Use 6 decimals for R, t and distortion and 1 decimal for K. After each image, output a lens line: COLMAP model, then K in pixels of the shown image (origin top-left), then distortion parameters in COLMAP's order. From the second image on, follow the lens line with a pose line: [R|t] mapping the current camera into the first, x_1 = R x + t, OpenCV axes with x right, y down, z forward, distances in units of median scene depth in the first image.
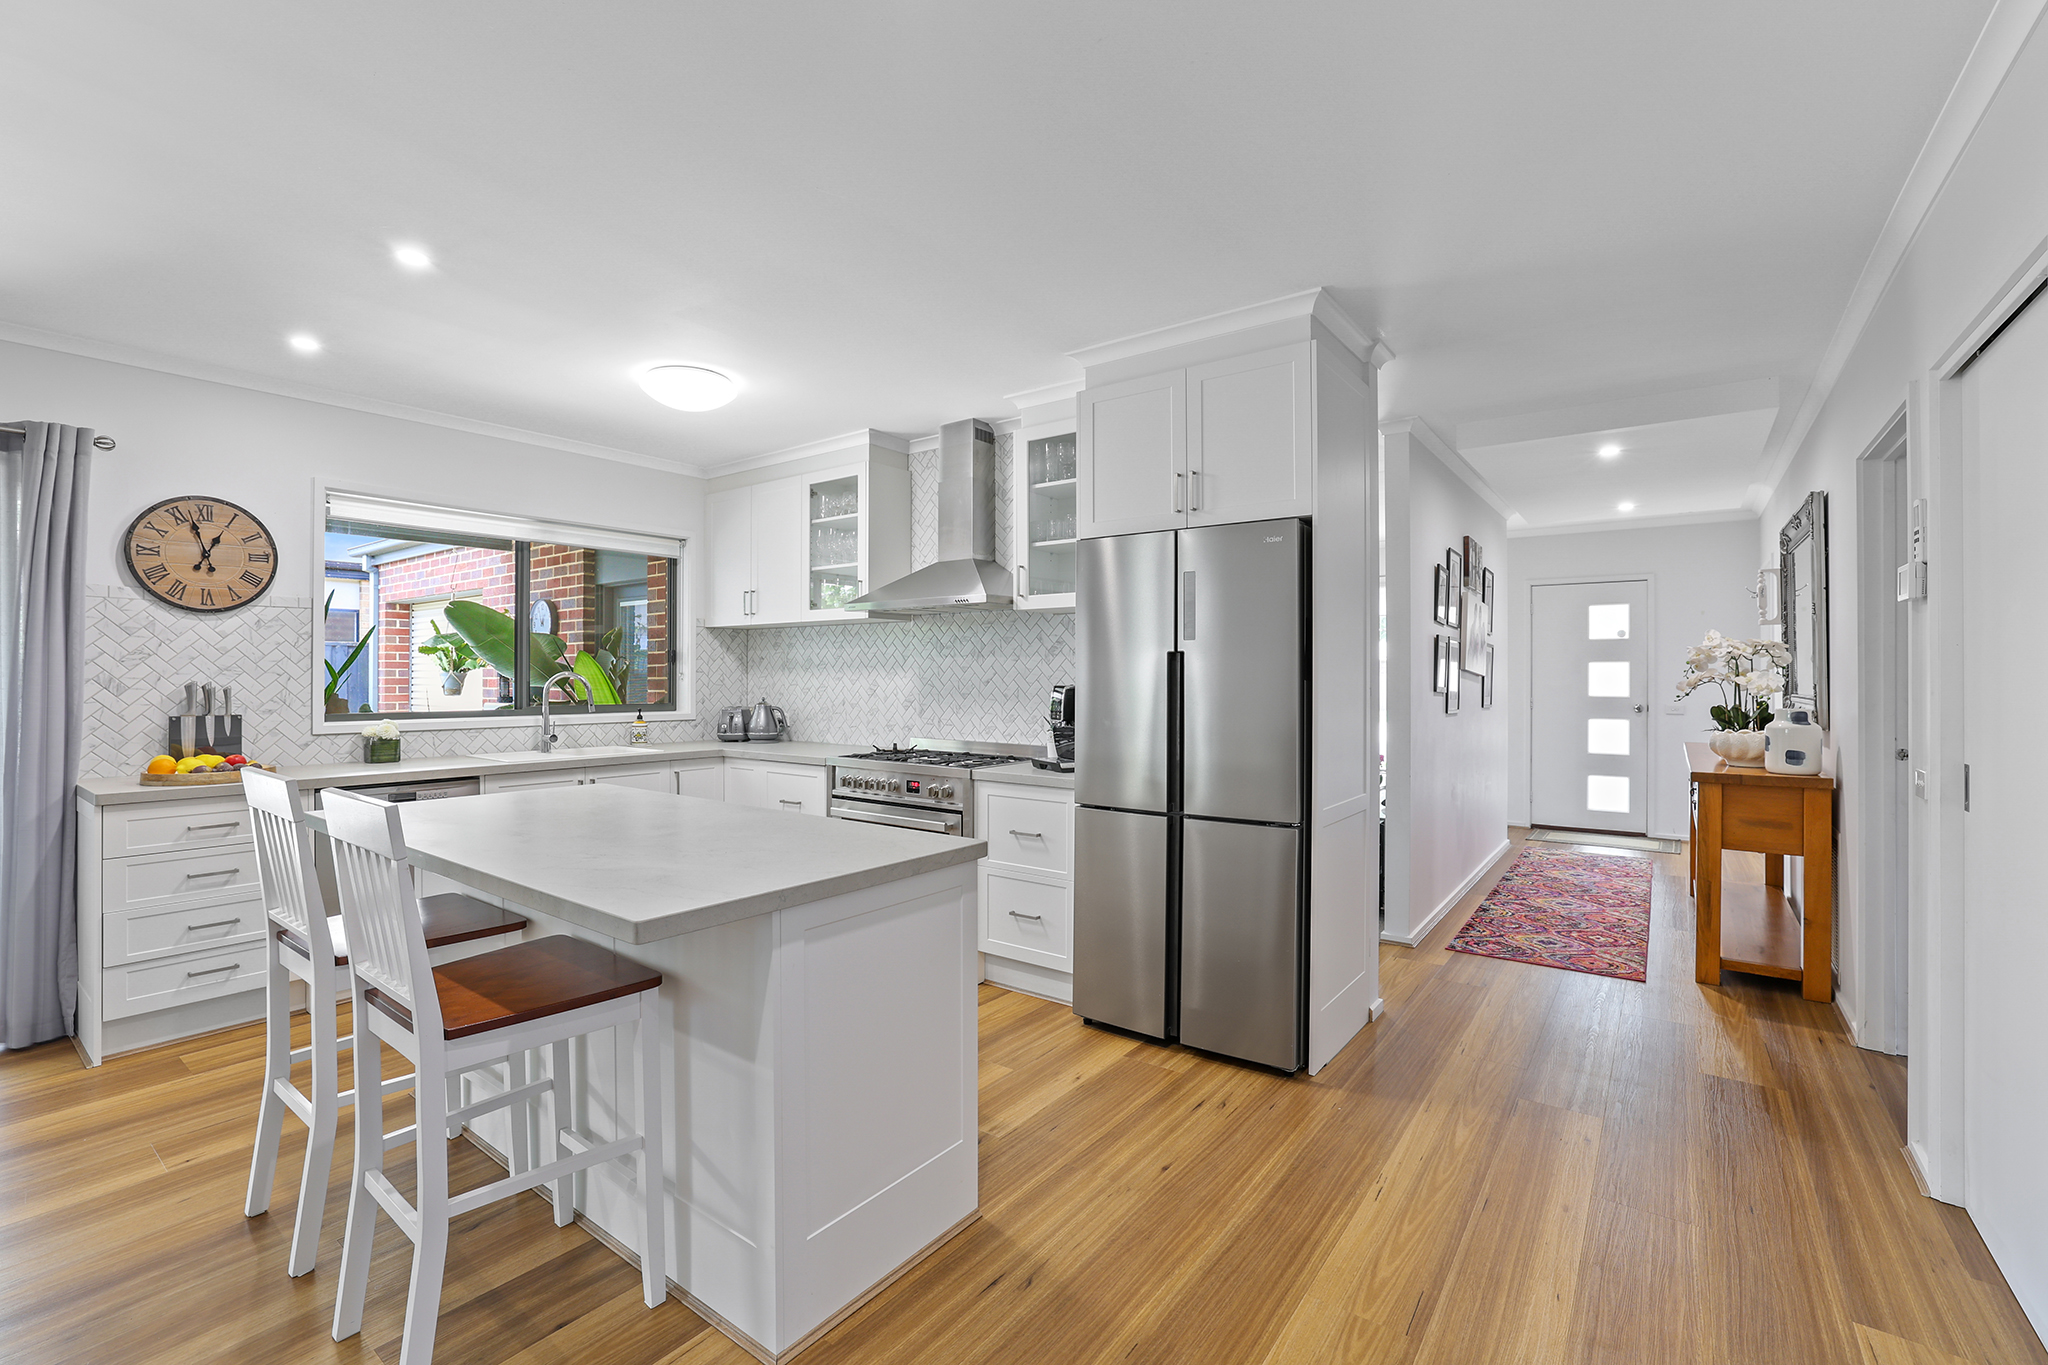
lens RADIAL K [[882.2, 0, 1024.0], [0, 882.2, 682.5], [0, 0, 1]] dist [-0.047563, 0.017144]
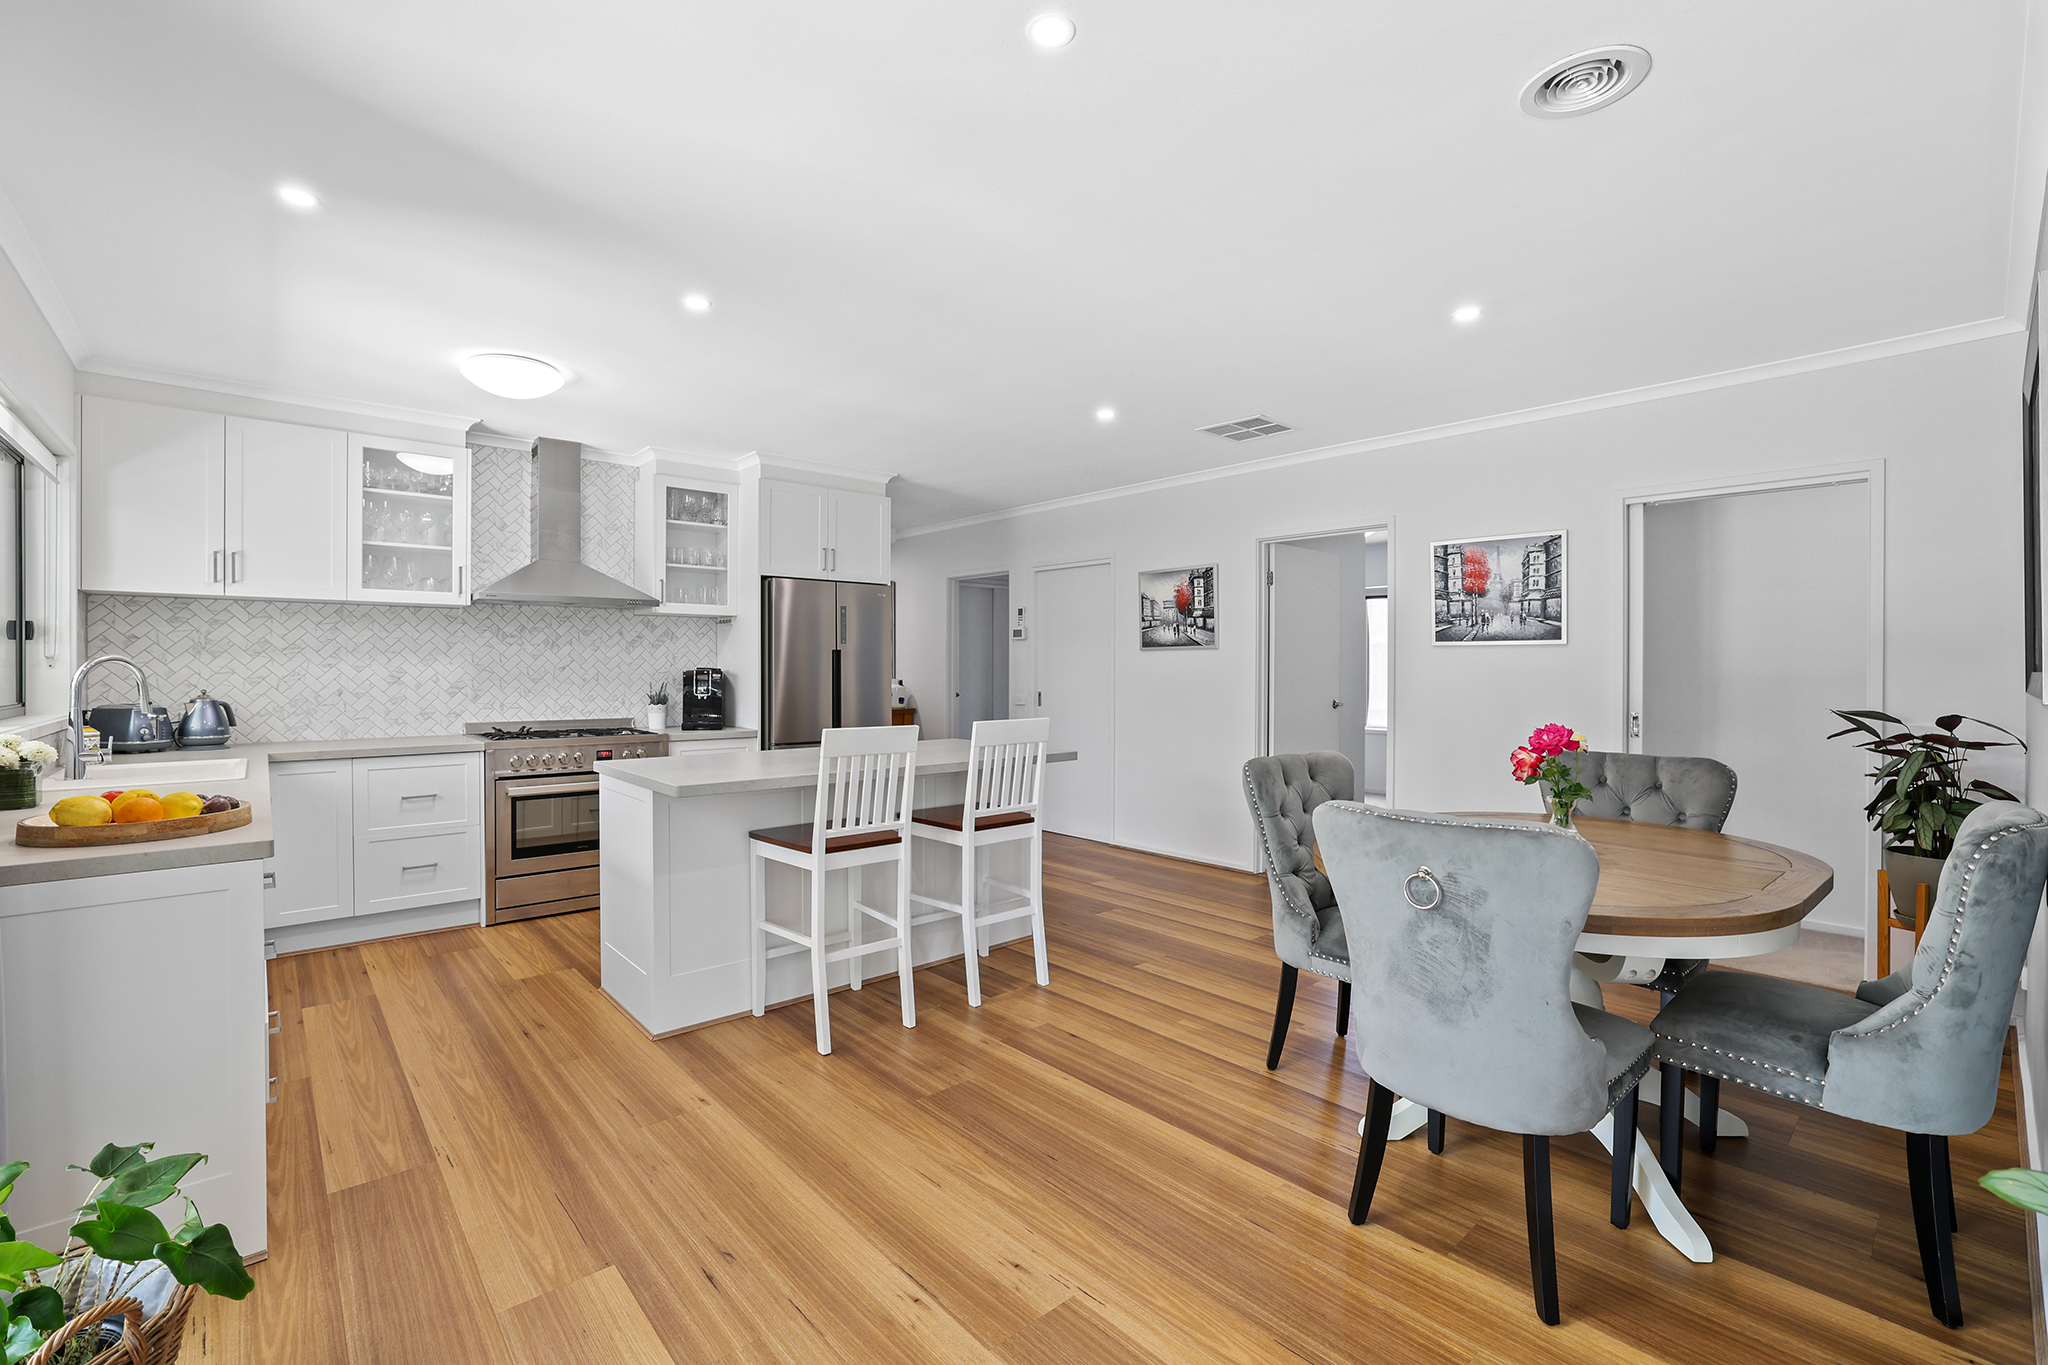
lens RADIAL K [[882.2, 0, 1024.0], [0, 882.2, 682.5], [0, 0, 1]] dist [-0.047563, 0.017144]
pose [[0.217034, -0.008614, 0.976126, -0.965112], [0.014592, 0.999878, 0.005579, 0.019508], [-0.976055, 0.013033, 0.217133, 0.156091]]
